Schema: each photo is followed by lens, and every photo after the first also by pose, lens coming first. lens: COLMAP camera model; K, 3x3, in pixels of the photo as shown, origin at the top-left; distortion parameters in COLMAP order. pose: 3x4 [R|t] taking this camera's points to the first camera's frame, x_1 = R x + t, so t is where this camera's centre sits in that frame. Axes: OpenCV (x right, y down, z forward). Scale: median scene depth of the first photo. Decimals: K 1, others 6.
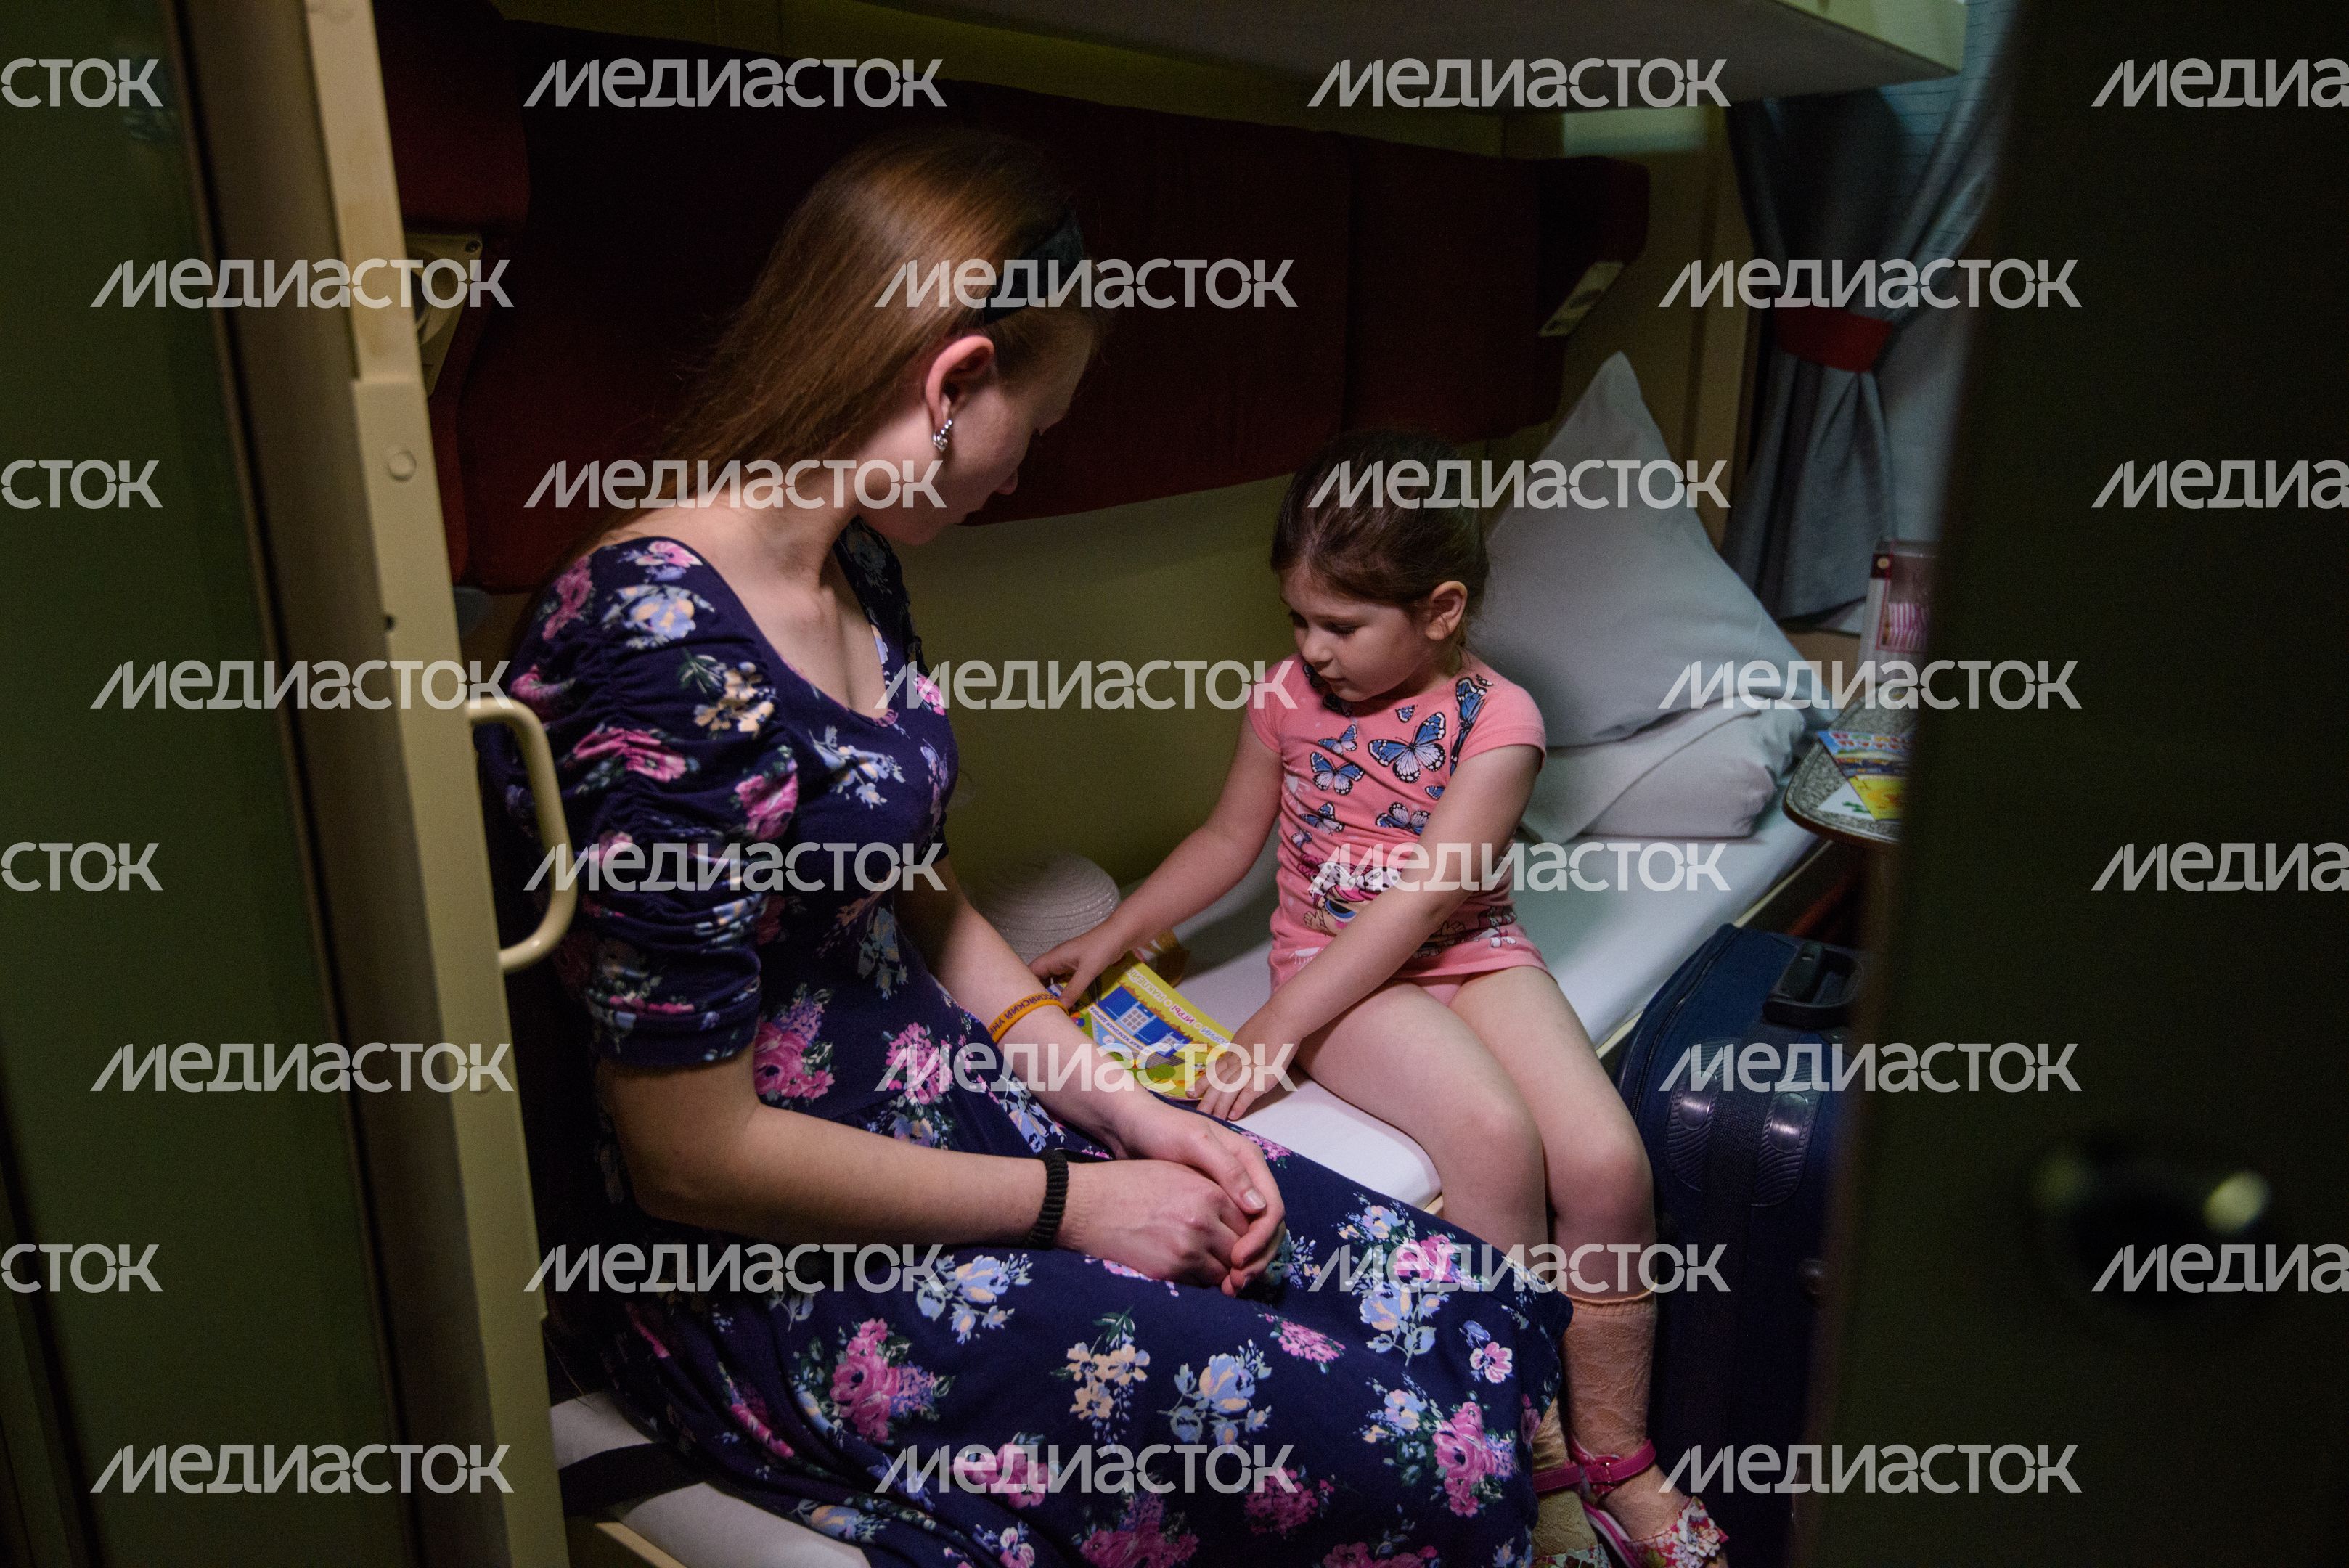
lens RADIAL K [[1600.6, 0, 1174.5], [0, 1600.6, 784.0], [0, 0, 1]] dist [0.034733, -0.128695]
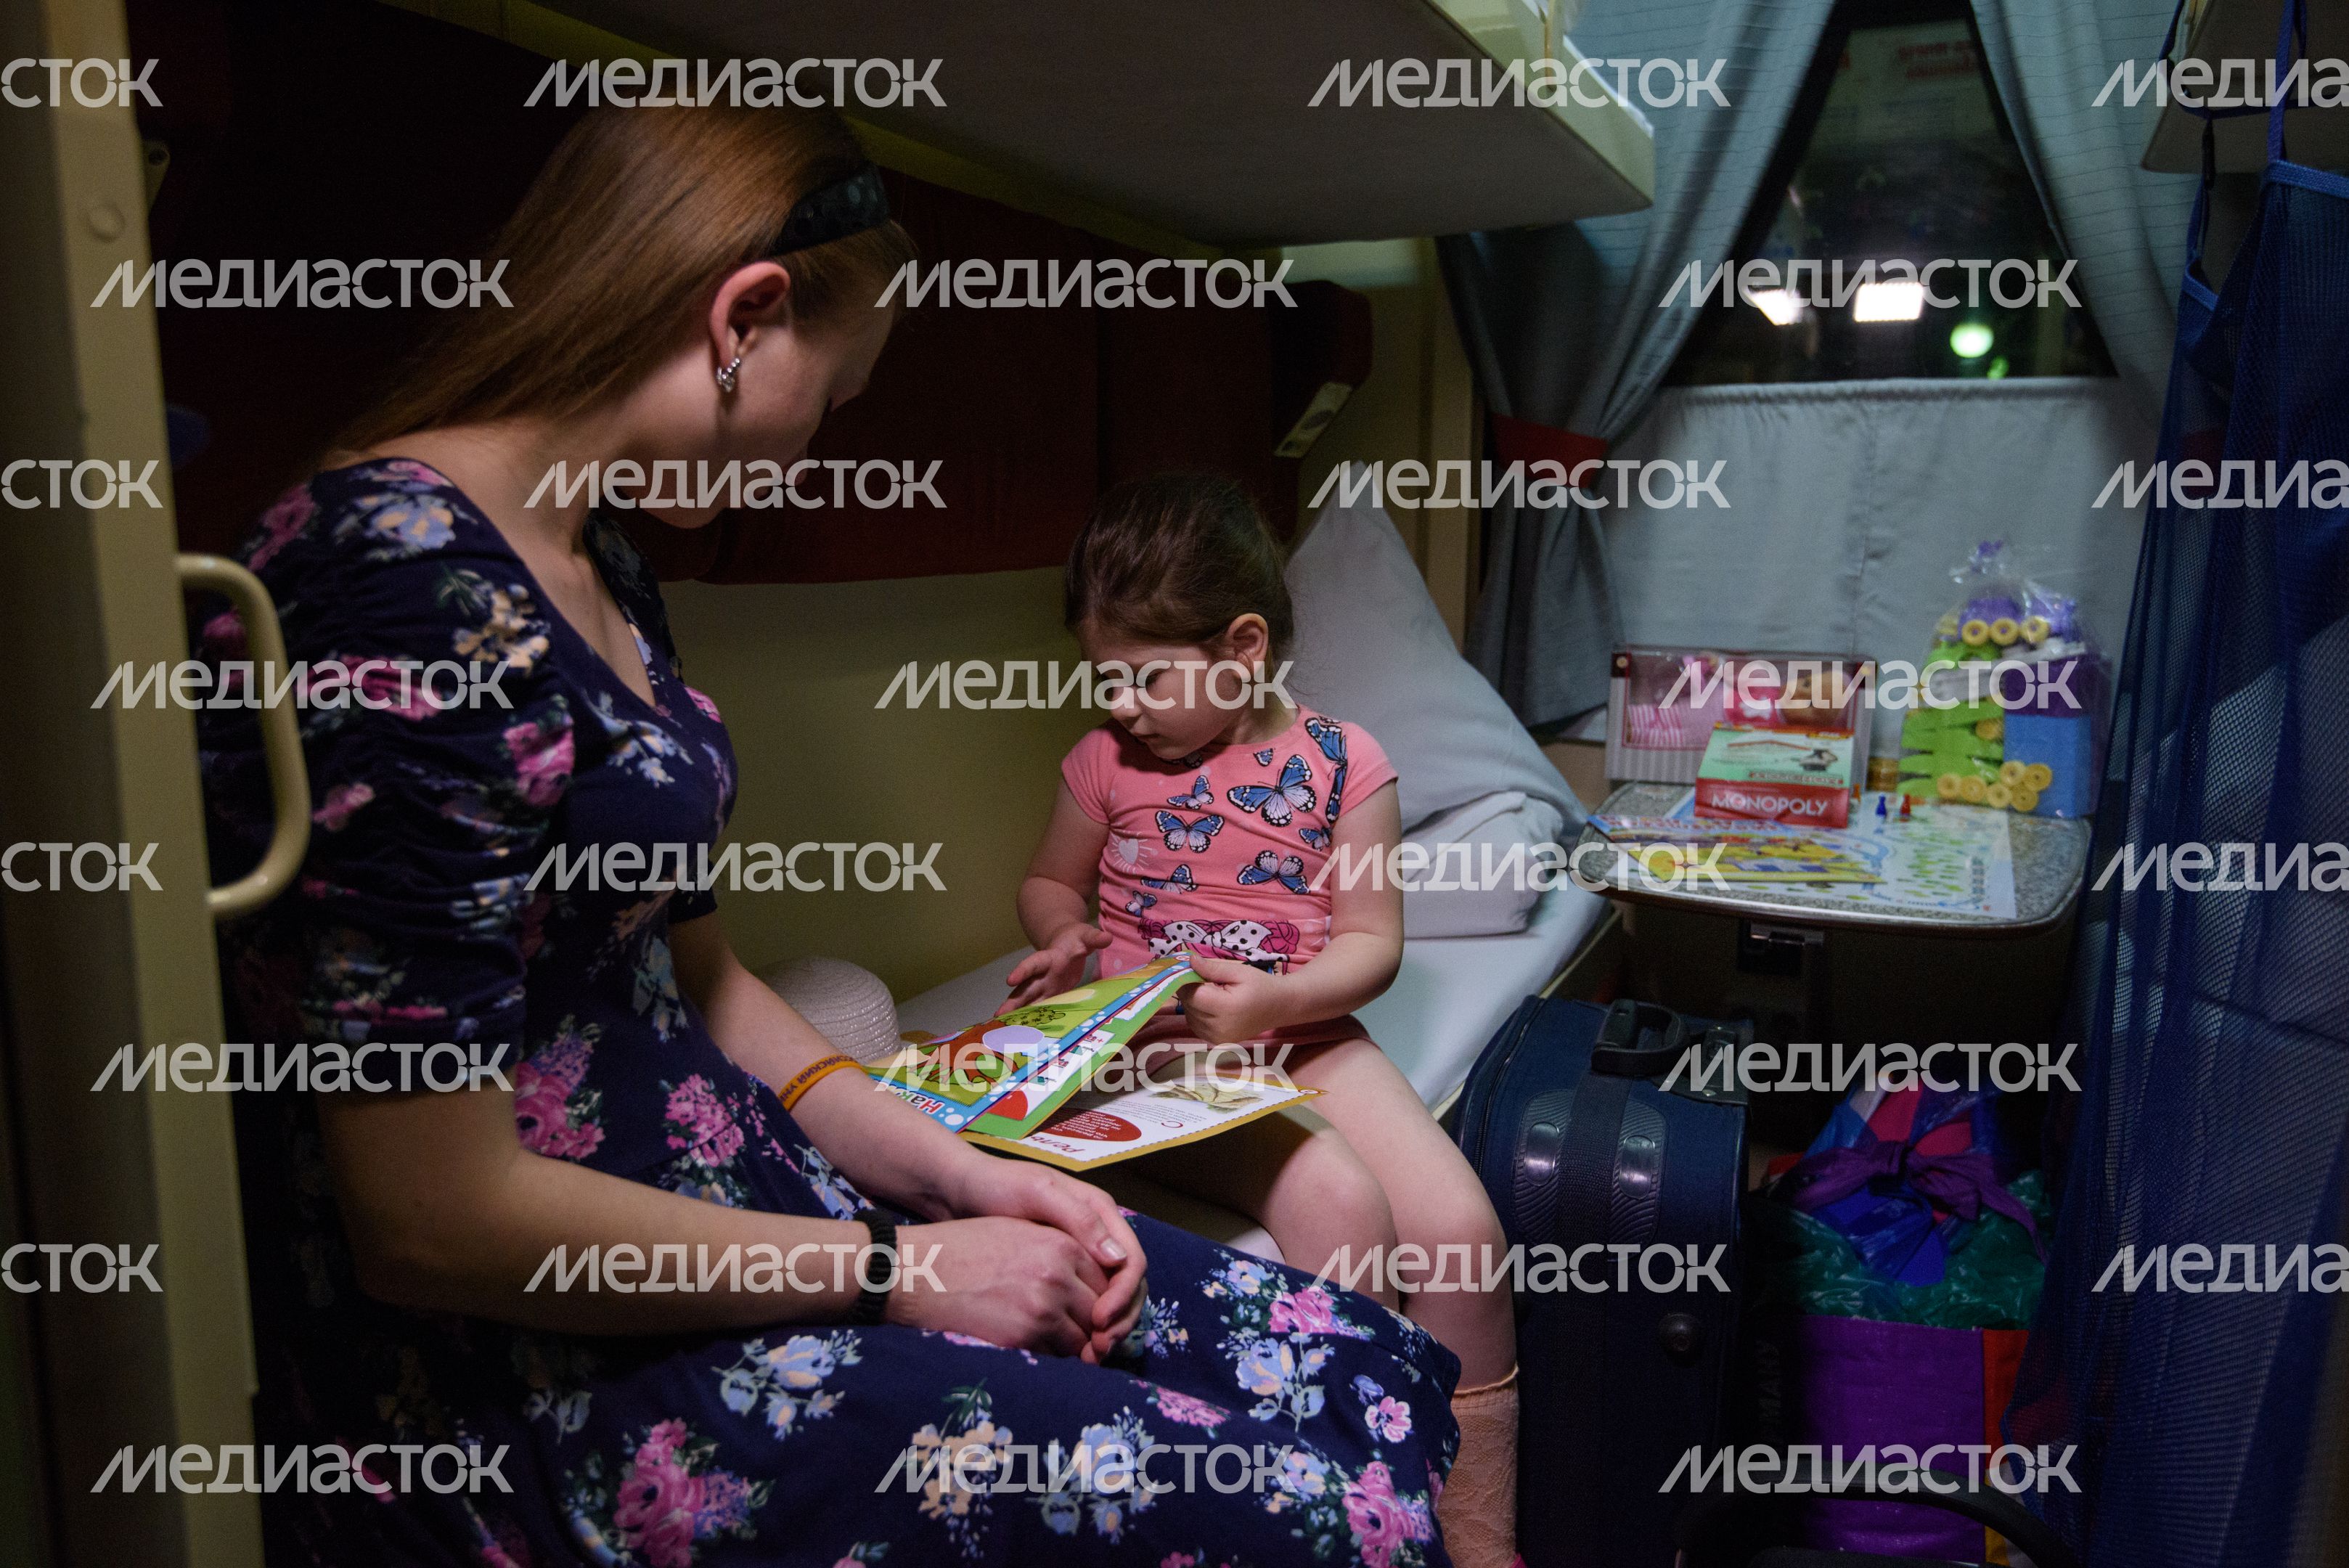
lens RADIAL K [[1669.4, 0, 1174.5], [0, 1669.4, 784.0], [0, 0, 1]] dist [-0.007262, -0.002261]
pose [[0.981500, -0.028025, 0.189399, -0.085819], [0.052622, 0.990619, -0.126118, 0.133870], [-0.184088, 0.133752, 0.973767, 0.093380]]
